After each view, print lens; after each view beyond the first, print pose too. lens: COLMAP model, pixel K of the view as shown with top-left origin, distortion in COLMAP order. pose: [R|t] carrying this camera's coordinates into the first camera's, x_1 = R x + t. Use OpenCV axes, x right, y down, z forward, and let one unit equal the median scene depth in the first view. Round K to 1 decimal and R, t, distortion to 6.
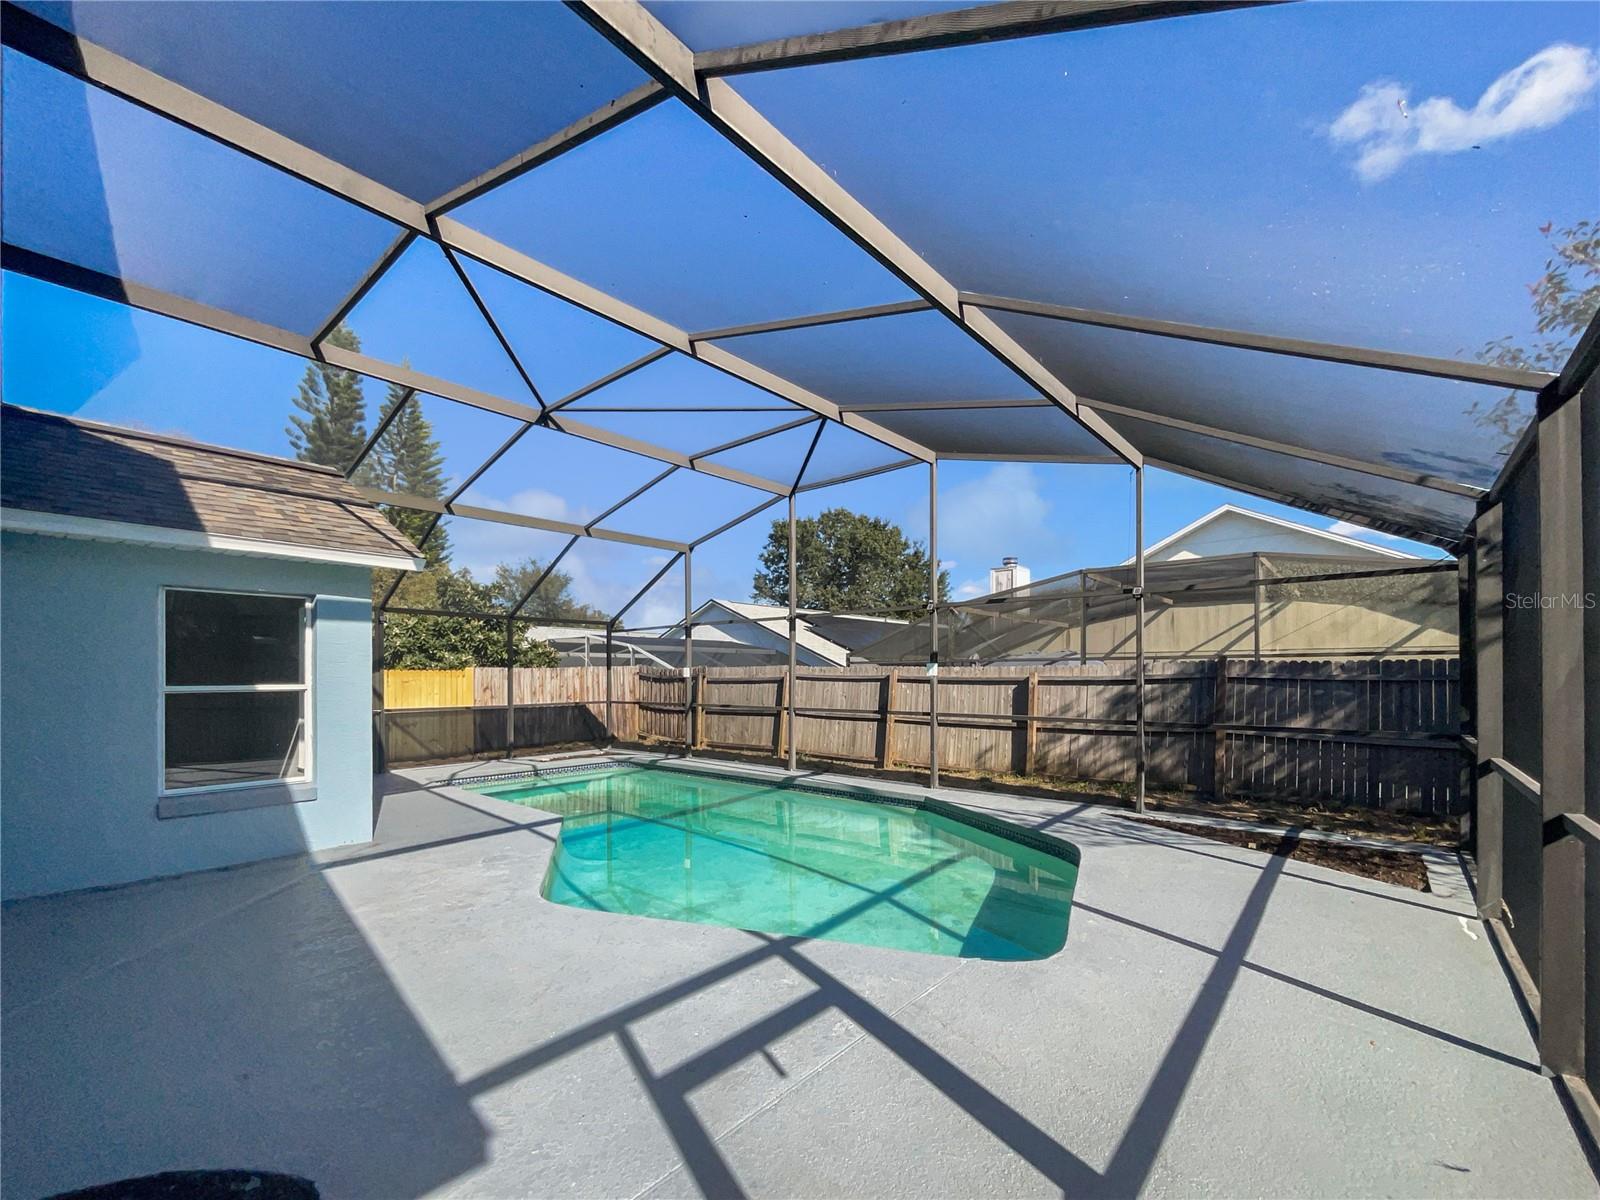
lens RADIAL K [[665.1, 0, 799.2], [0, 665.1, 602.4], [0, 0, 1]] dist [-0.002194, 0.000077]
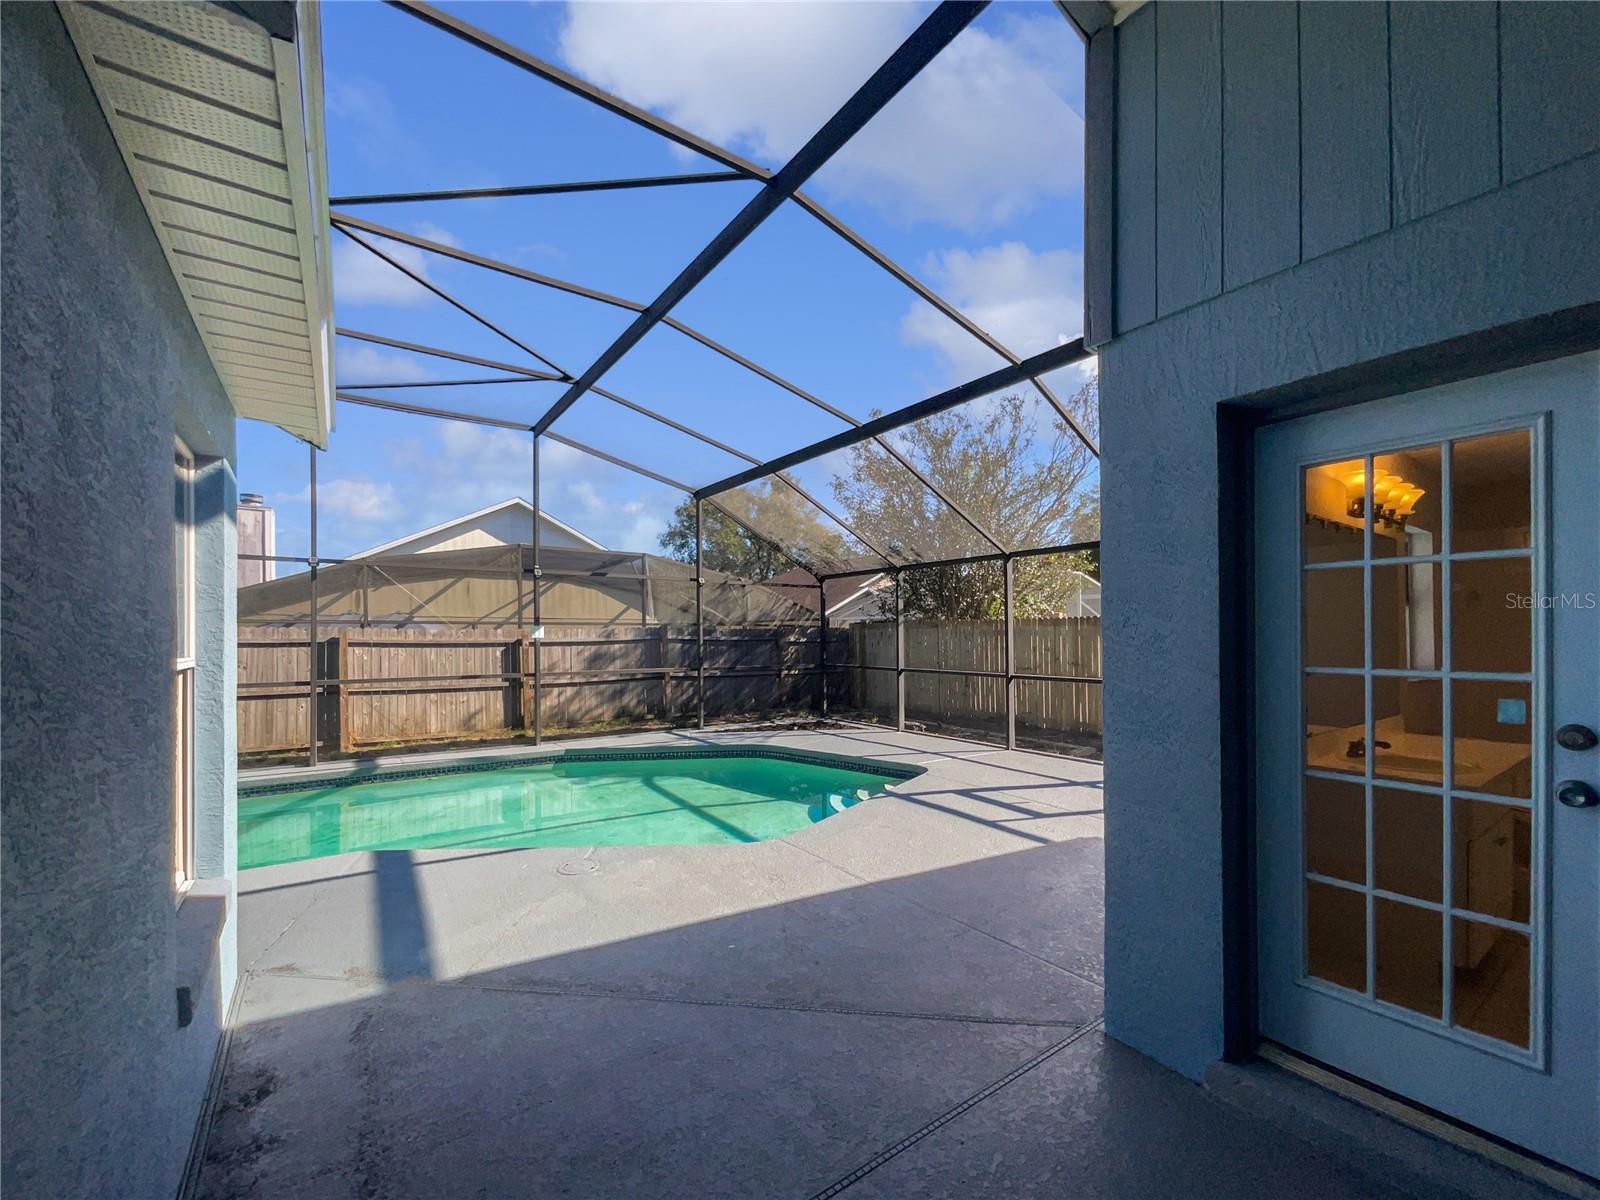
lens RADIAL K [[665.1, 0, 827.1], [0, 665.1, 634.0], [0, 0, 1]] dist [-0.002194, 0.000077]
pose [[0.218793, 0.006556, 0.975749, -0.629416], [-0.104863, 0.994344, 0.016832, 0.037164], [-0.970120, -0.106002, 0.218243, 0.313102]]
